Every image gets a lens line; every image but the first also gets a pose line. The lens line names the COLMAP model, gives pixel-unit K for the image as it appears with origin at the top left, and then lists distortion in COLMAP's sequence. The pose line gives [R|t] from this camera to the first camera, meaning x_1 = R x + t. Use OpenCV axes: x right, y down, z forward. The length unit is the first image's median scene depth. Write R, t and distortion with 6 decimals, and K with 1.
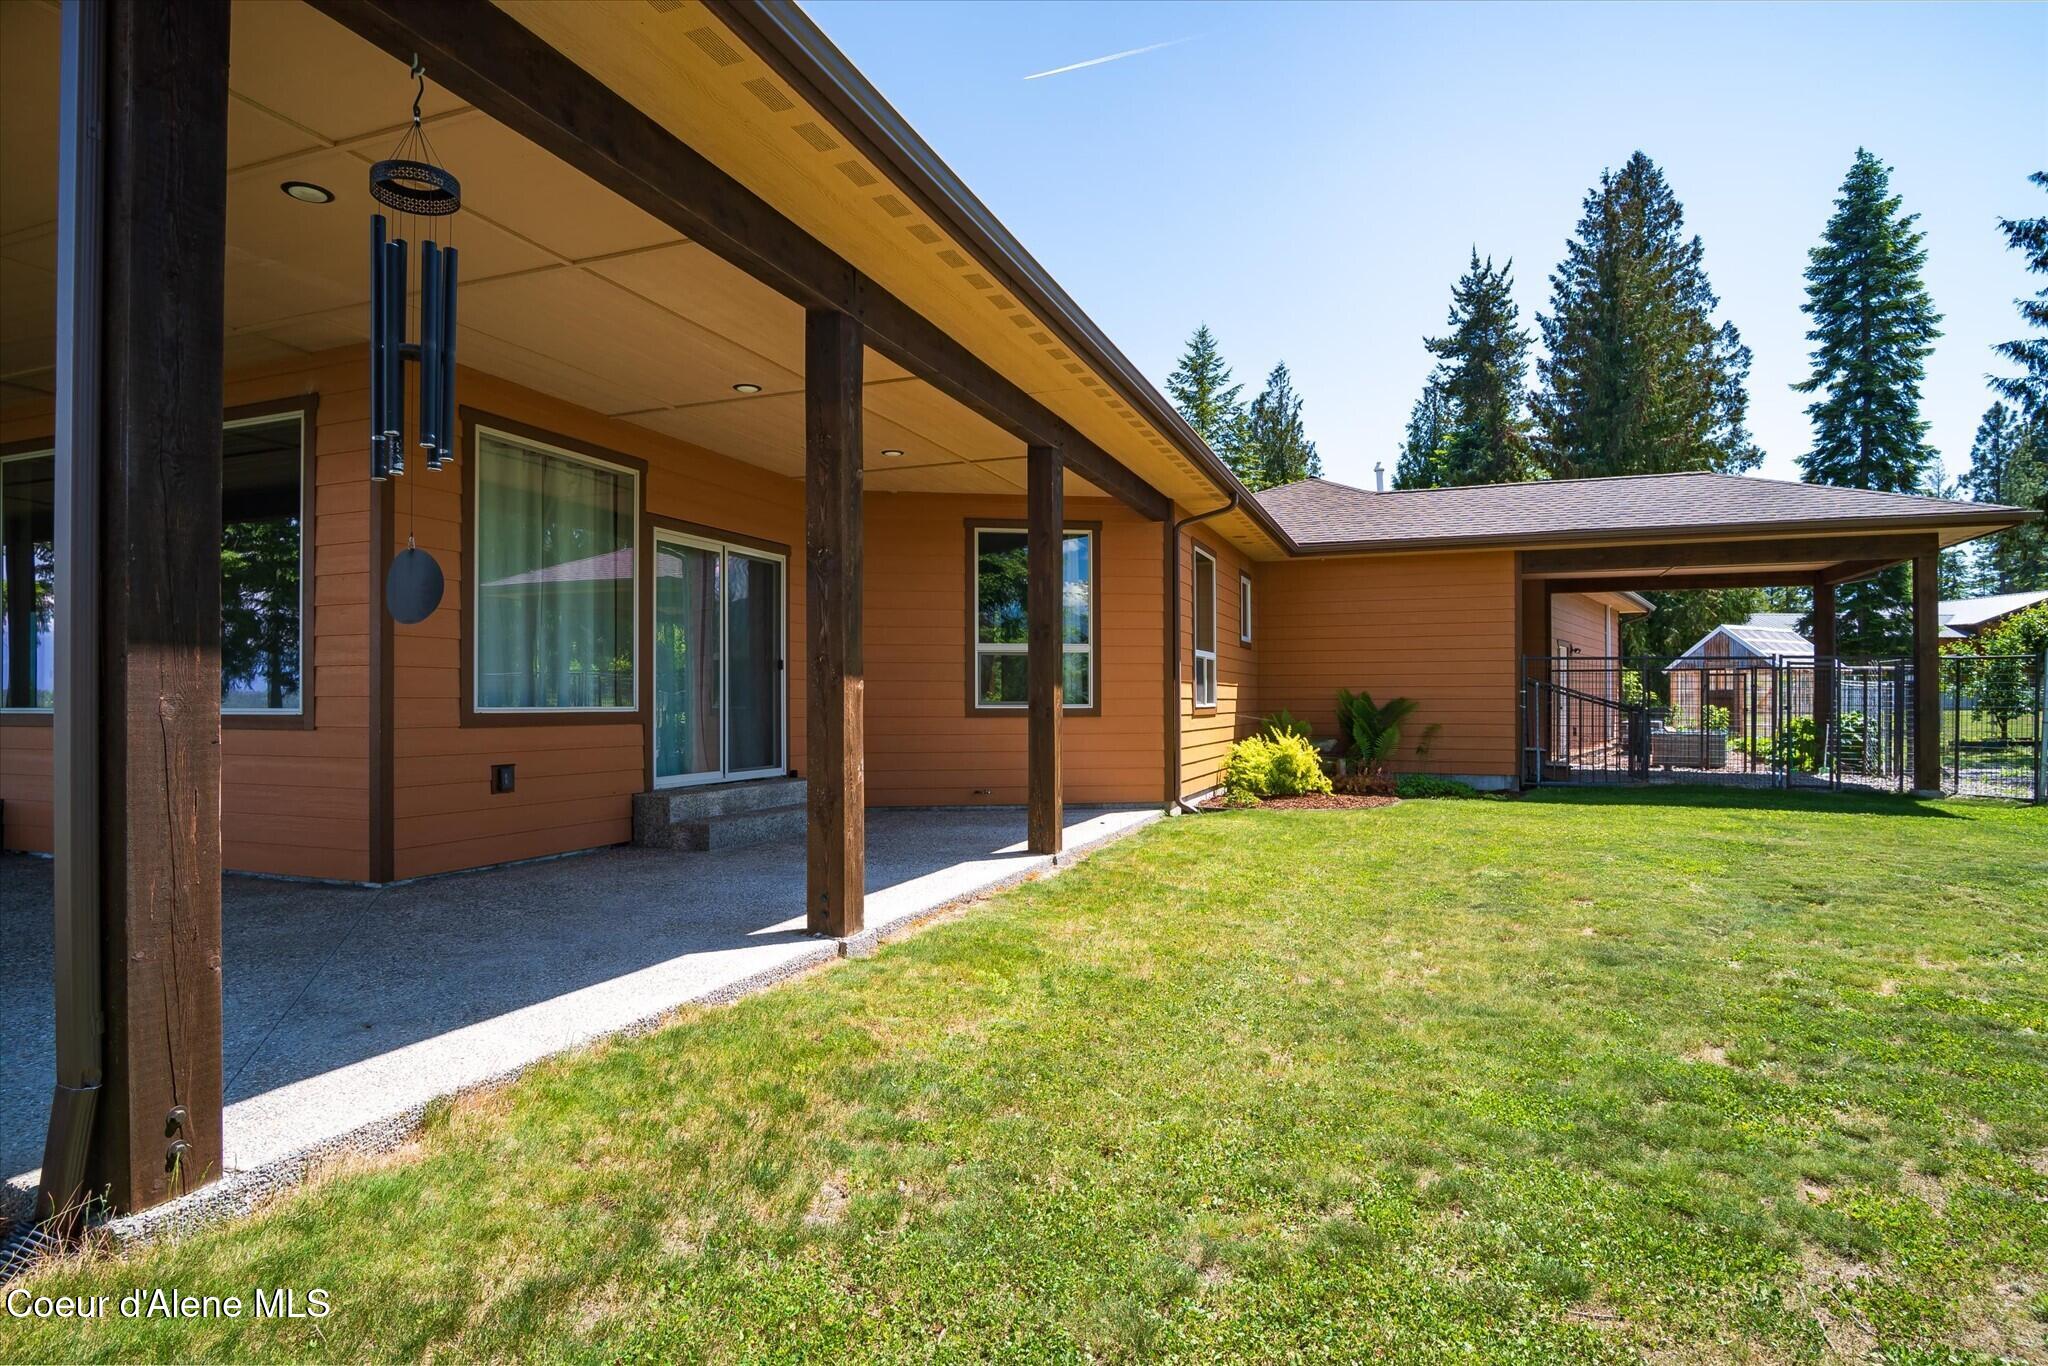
lens RADIAL K [[1100.8, 0, 1008.9], [0, 1100.8, 686.4], [0, 0, 1]] dist [-0.035318, 0.012094]
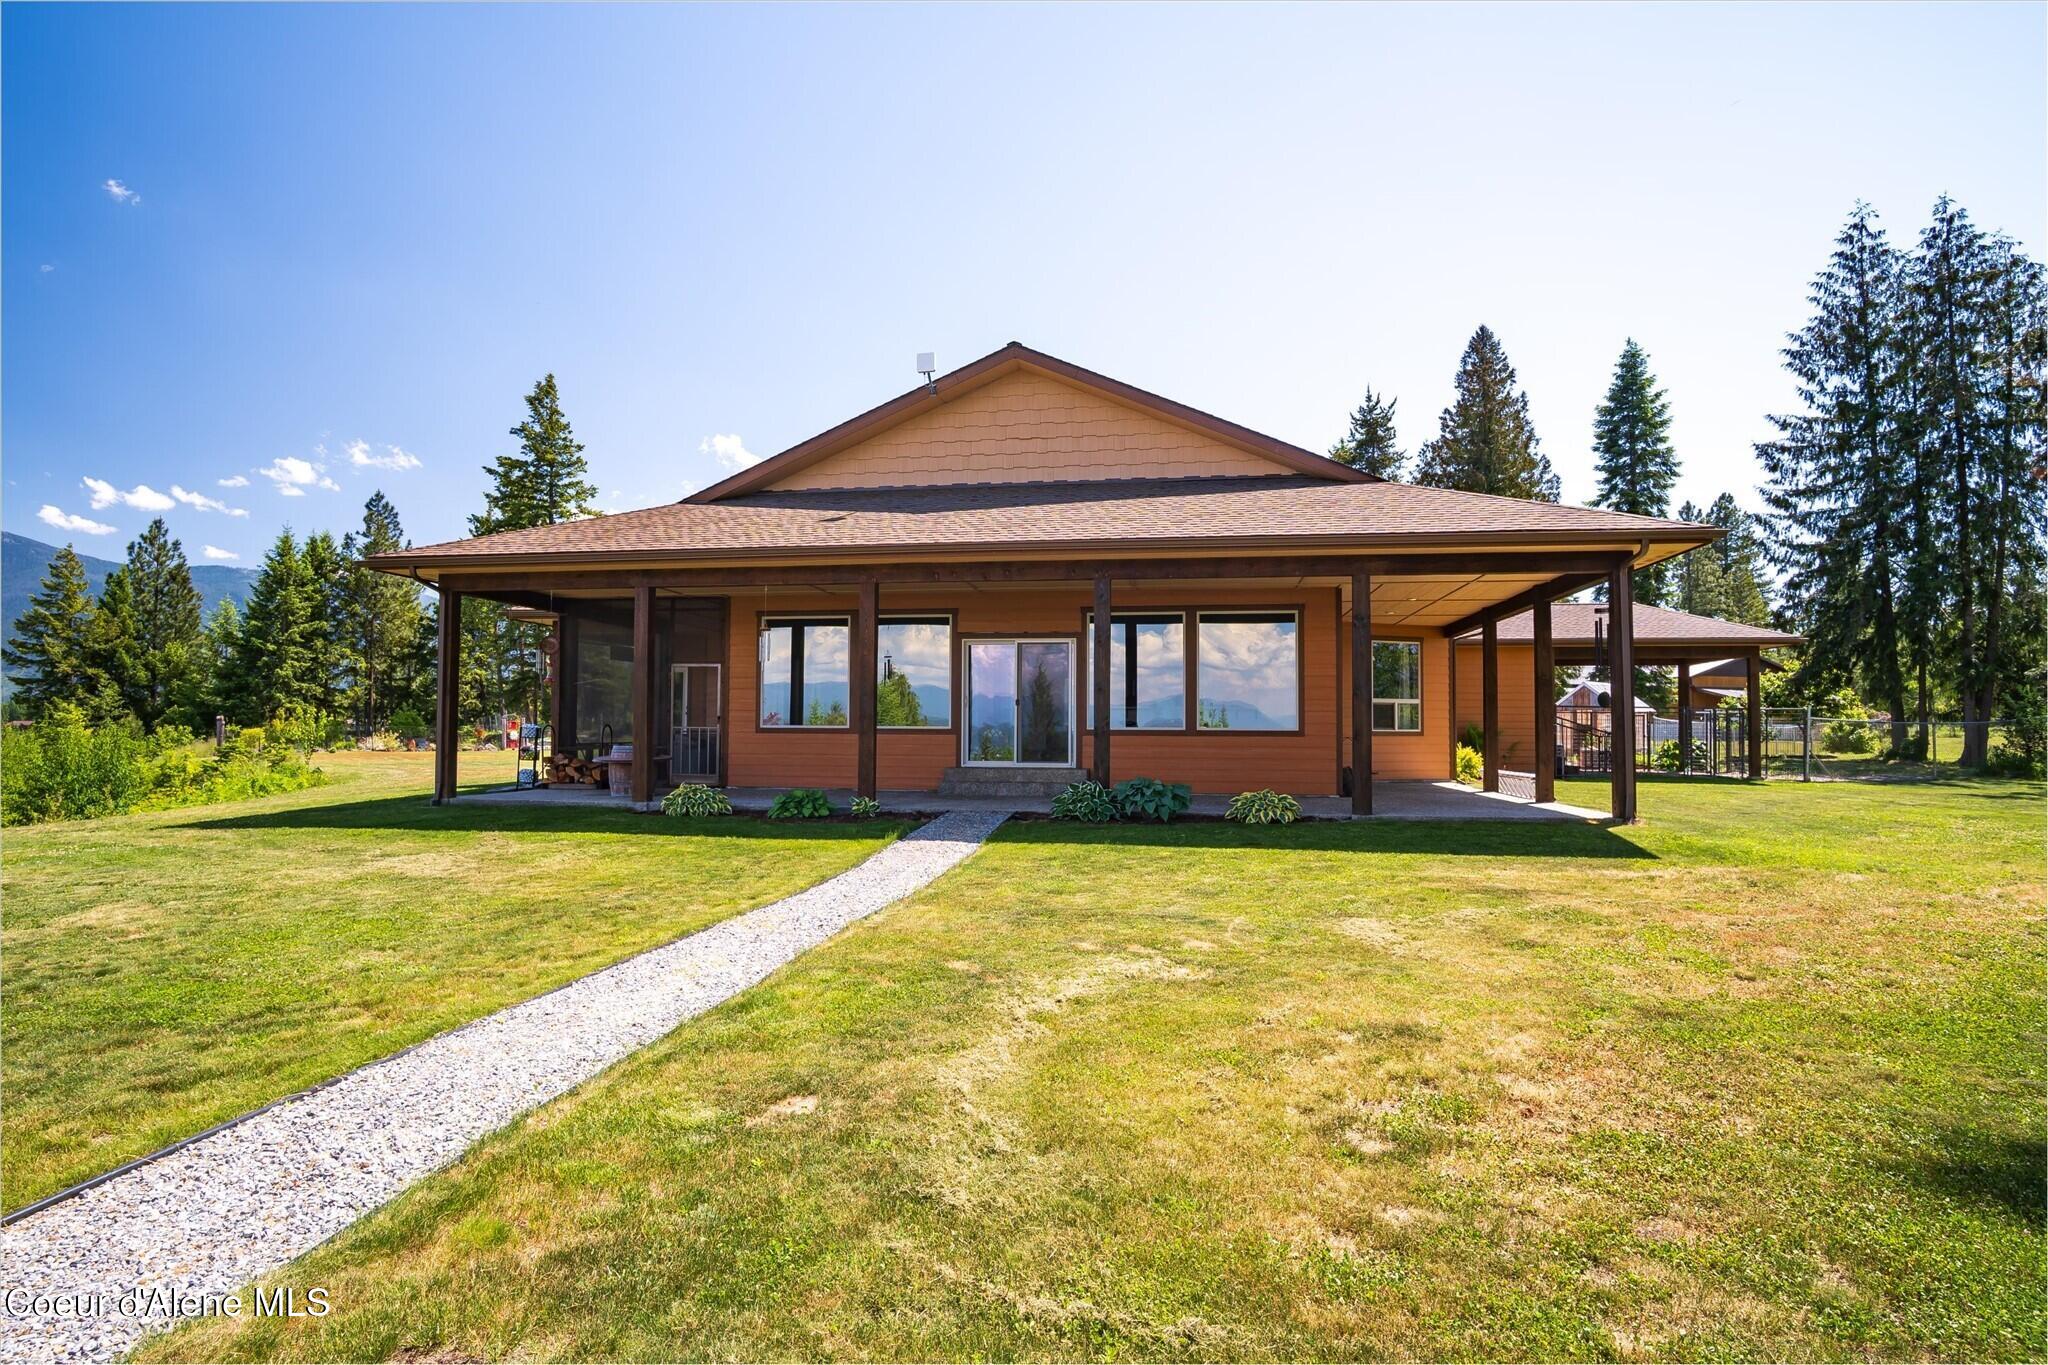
lens RADIAL K [[1100.8, 0, 1008.9], [0, 1100.8, 685.9], [0, 0, 1]] dist [-0.035318, 0.012094]
pose [[0.978904, 0.013111, 0.203900, -0.278928], [-0.007229, 0.999537, -0.029565, 0.000254], [-0.204193, 0.027467, 0.978545, -0.204864]]
